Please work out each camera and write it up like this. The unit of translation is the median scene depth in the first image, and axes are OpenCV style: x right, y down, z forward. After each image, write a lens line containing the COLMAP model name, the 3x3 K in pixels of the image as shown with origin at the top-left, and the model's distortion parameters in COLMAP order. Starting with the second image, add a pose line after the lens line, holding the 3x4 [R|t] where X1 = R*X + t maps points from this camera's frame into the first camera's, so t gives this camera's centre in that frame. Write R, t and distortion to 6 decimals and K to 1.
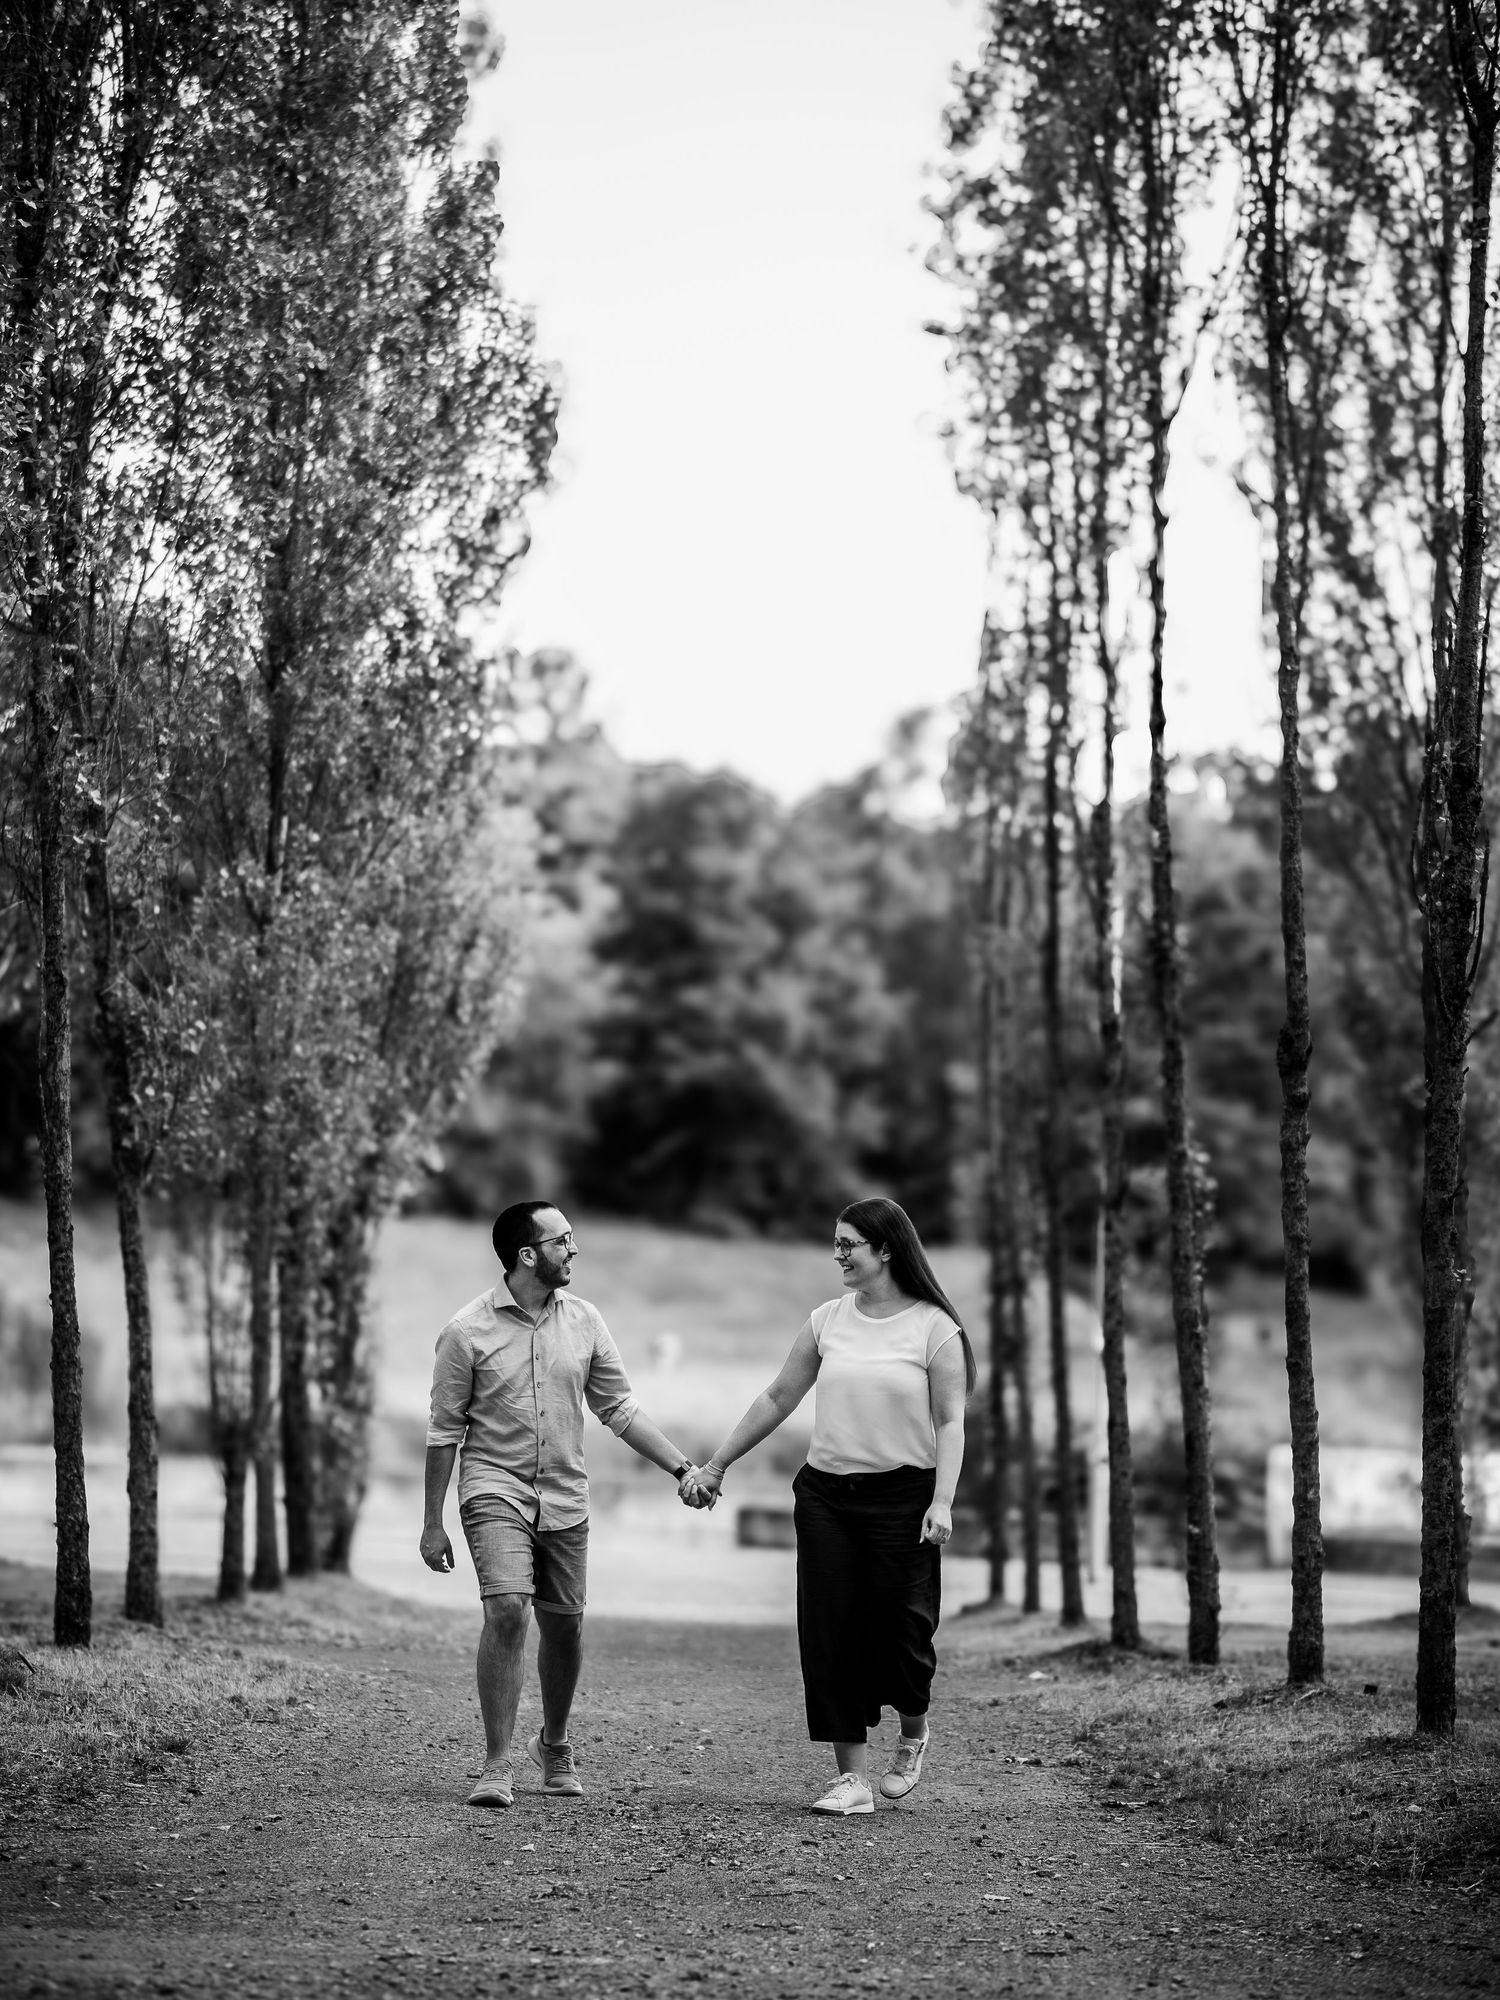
lens RADIAL K [[5222.4, 0, 750.0], [0, 5222.4, 1000.0], [0, 0, 1]] dist [0.010308, 0.122644]
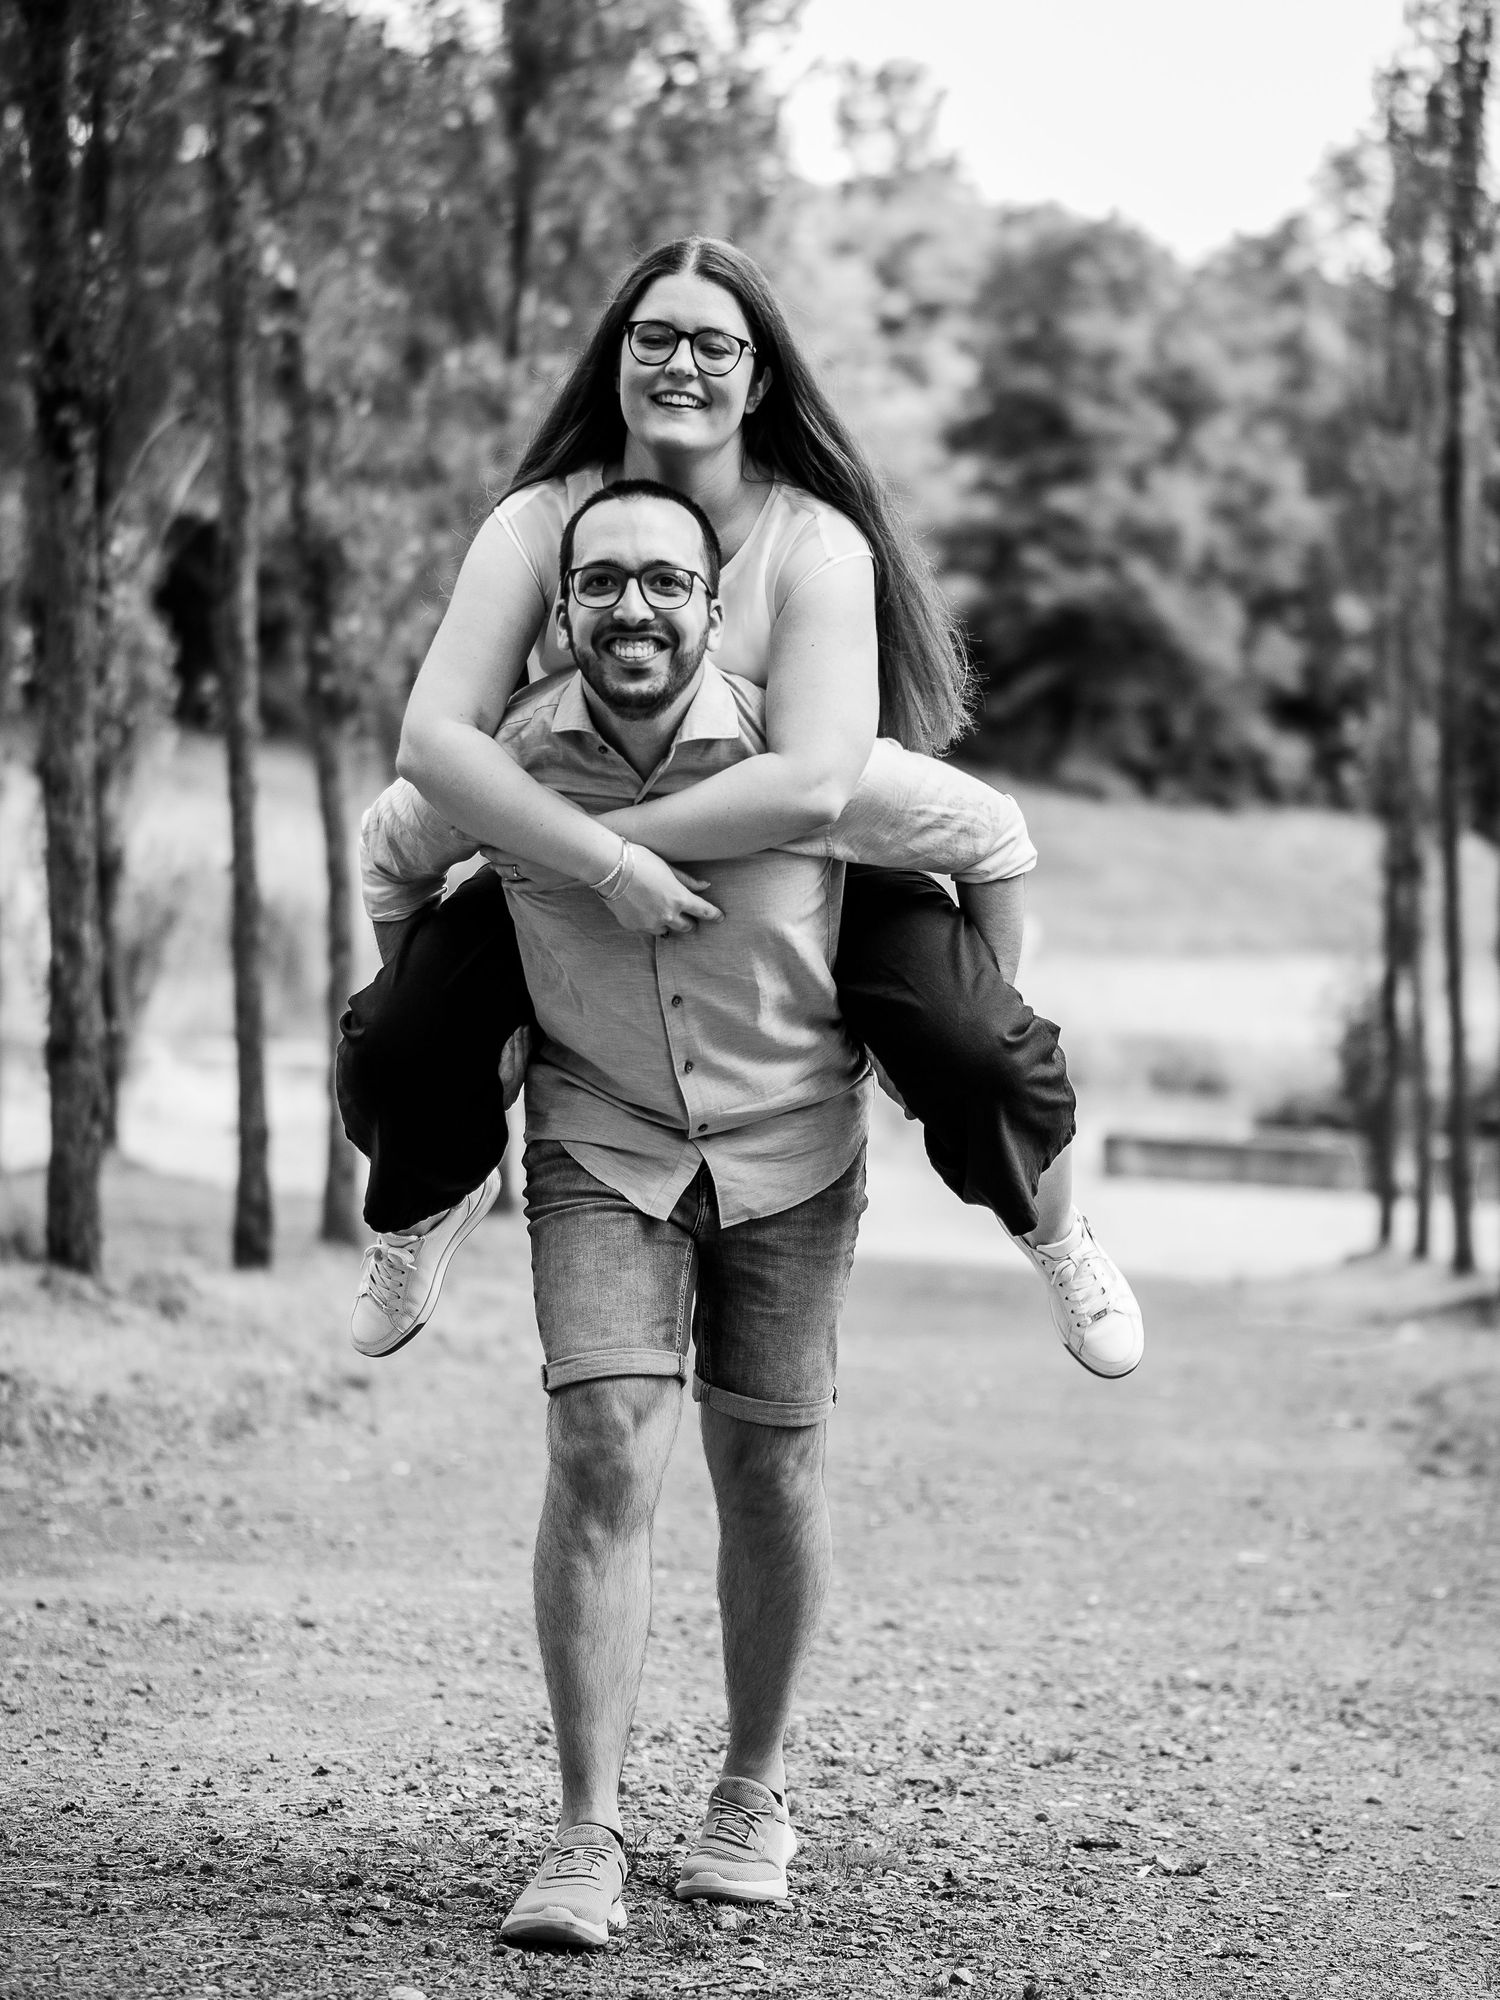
lens RADIAL K [[5222.4, 0, 750.0], [0, 5222.4, 1000.0], [0, 0, 1]] dist [0.010308, 0.122644]
pose [[0.999737, 0.016721, -0.015698, -0.045458], [-0.015467, 0.996922, 0.076862, 0.015149], [0.016935, -0.076599, 0.996918, 0.191102]]
